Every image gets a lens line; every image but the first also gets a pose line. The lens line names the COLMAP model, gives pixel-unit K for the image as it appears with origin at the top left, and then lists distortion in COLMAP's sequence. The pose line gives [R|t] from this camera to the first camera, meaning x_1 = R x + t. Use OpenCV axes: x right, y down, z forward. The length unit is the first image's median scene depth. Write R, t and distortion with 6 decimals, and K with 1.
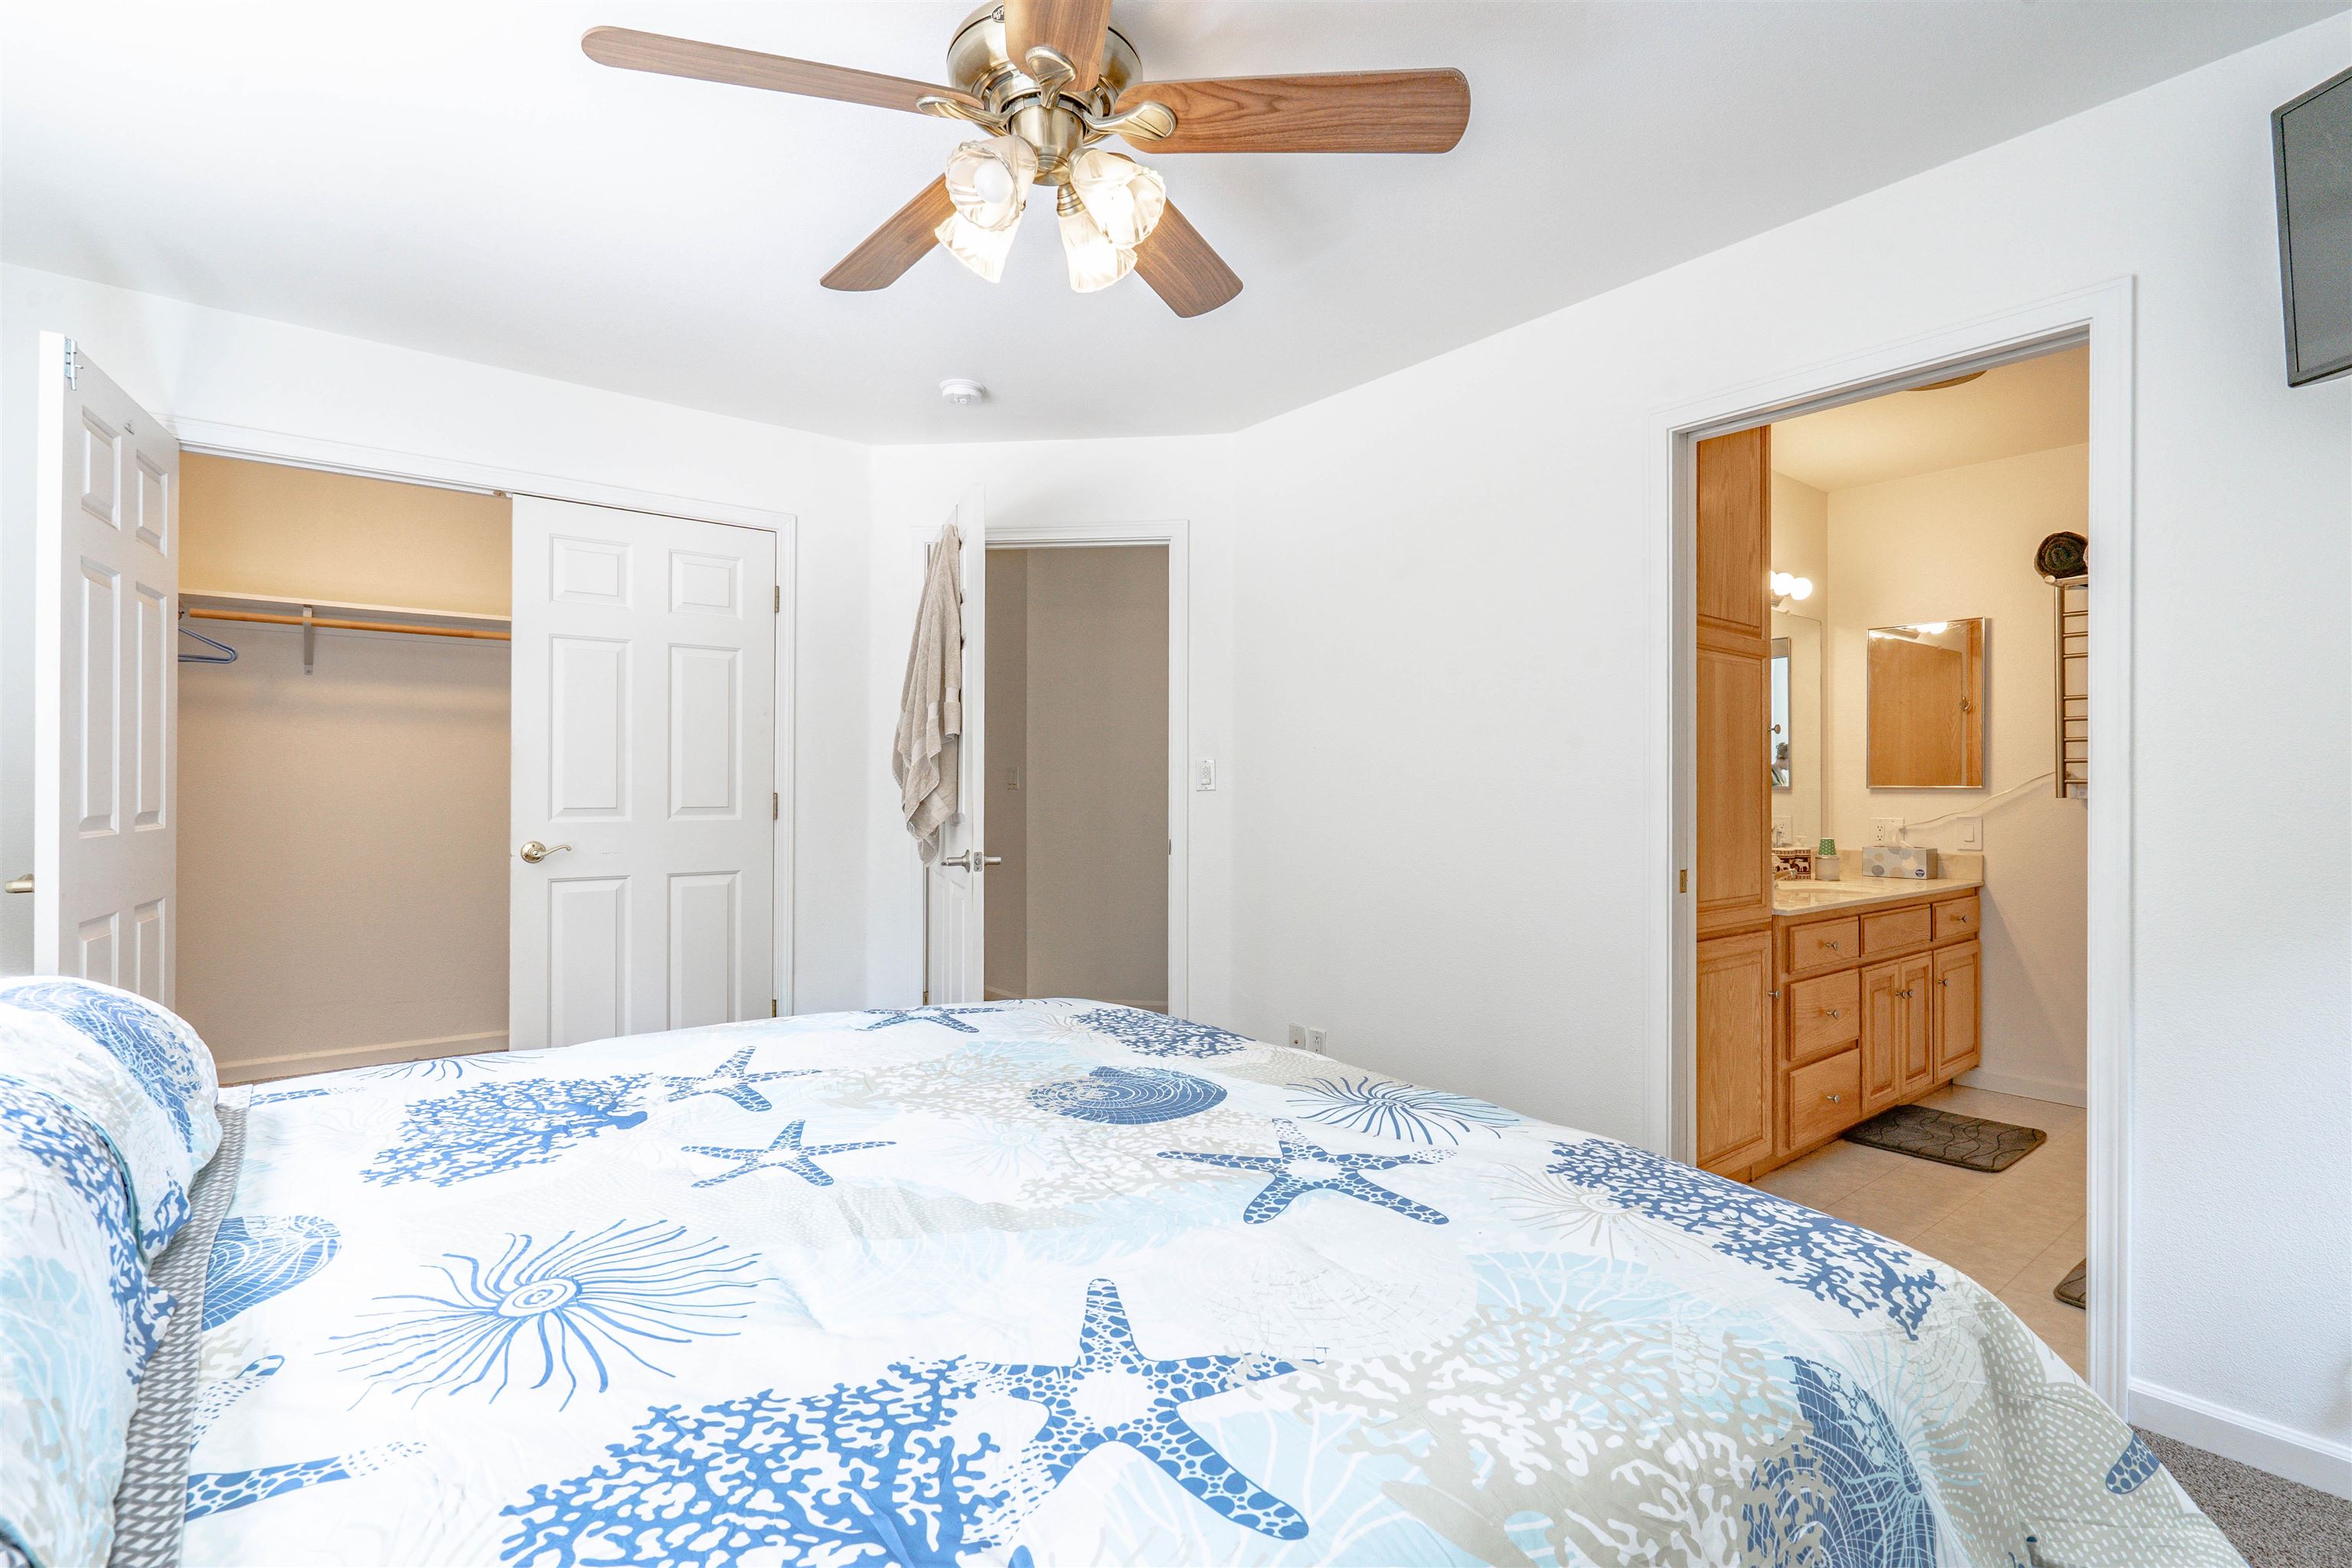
lens RADIAL K [[1075.4, 0, 1182.4], [0, 1075.4, 780.9], [0, 0, 1]] dist [-0.006268, 0.000222]
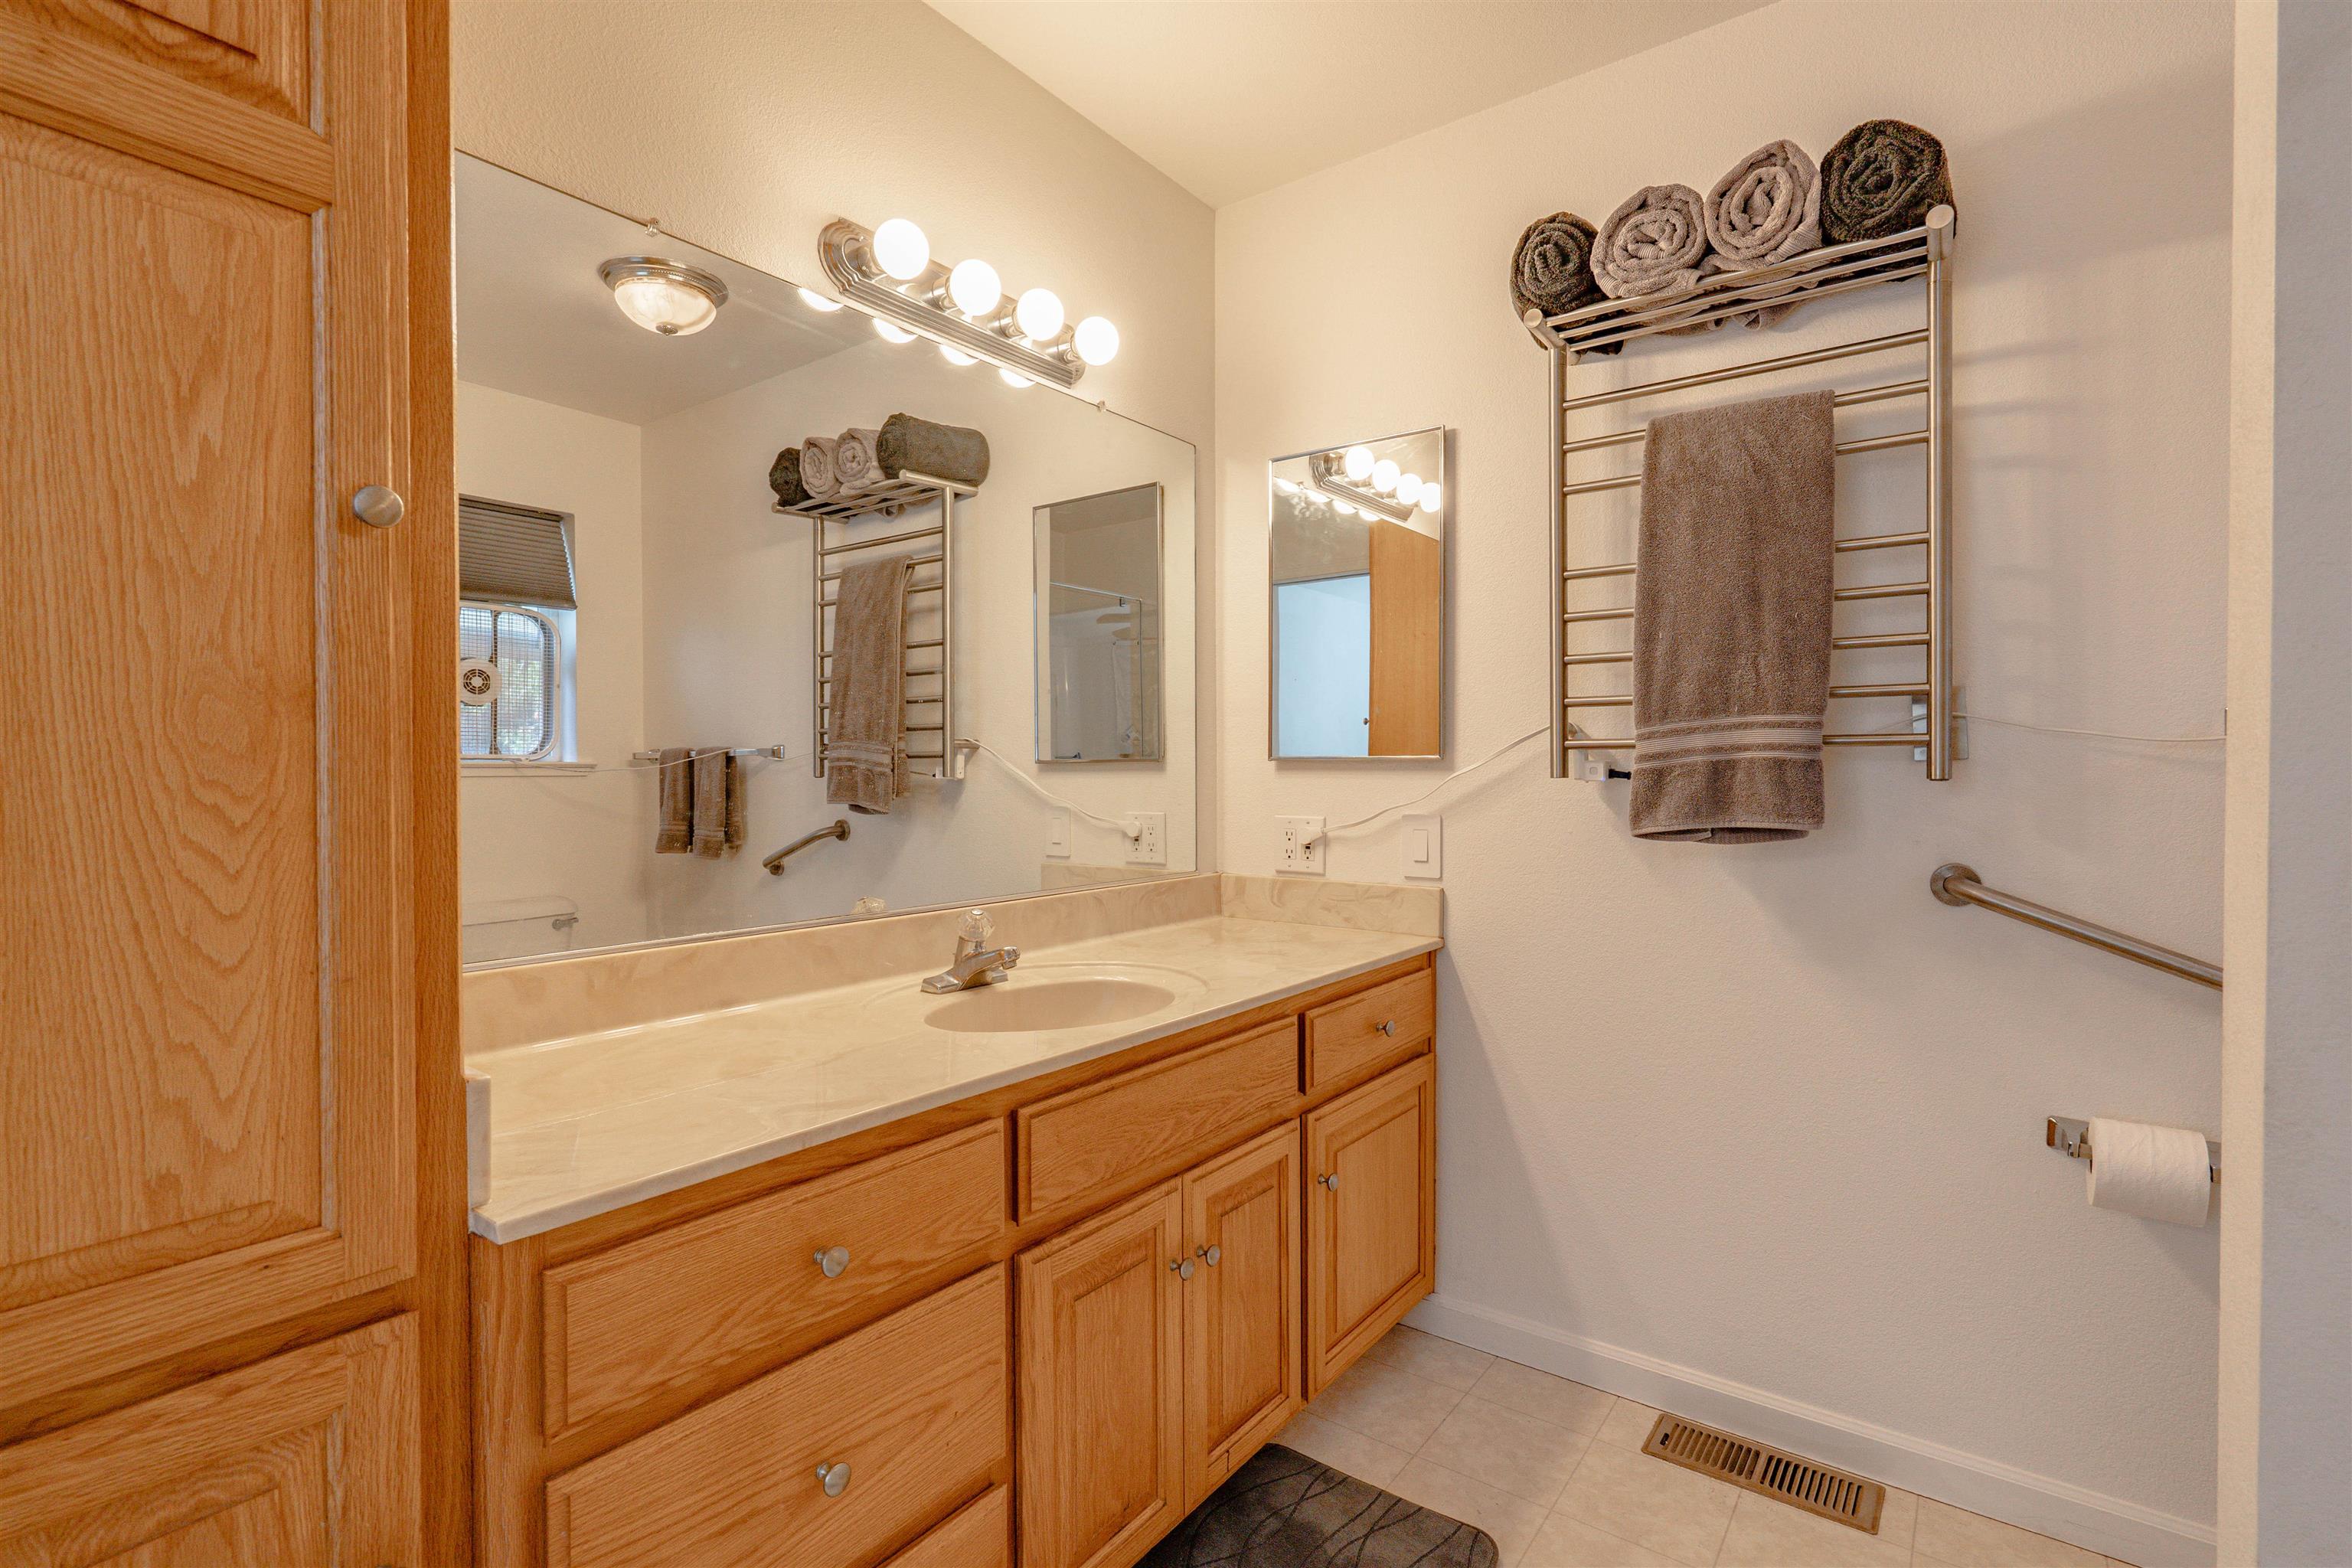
lens RADIAL K [[1075.4, 0, 1172.1], [0, 1075.4, 766.3], [0, 0, 1]] dist [-0.006268, 0.000222]
pose [[0.966188, 0.001081, 0.257838, 0.525723], [-0.002211, 0.999989, 0.004093, 0.008625], [-0.257831, -0.004525, 0.966180, 0.573053]]
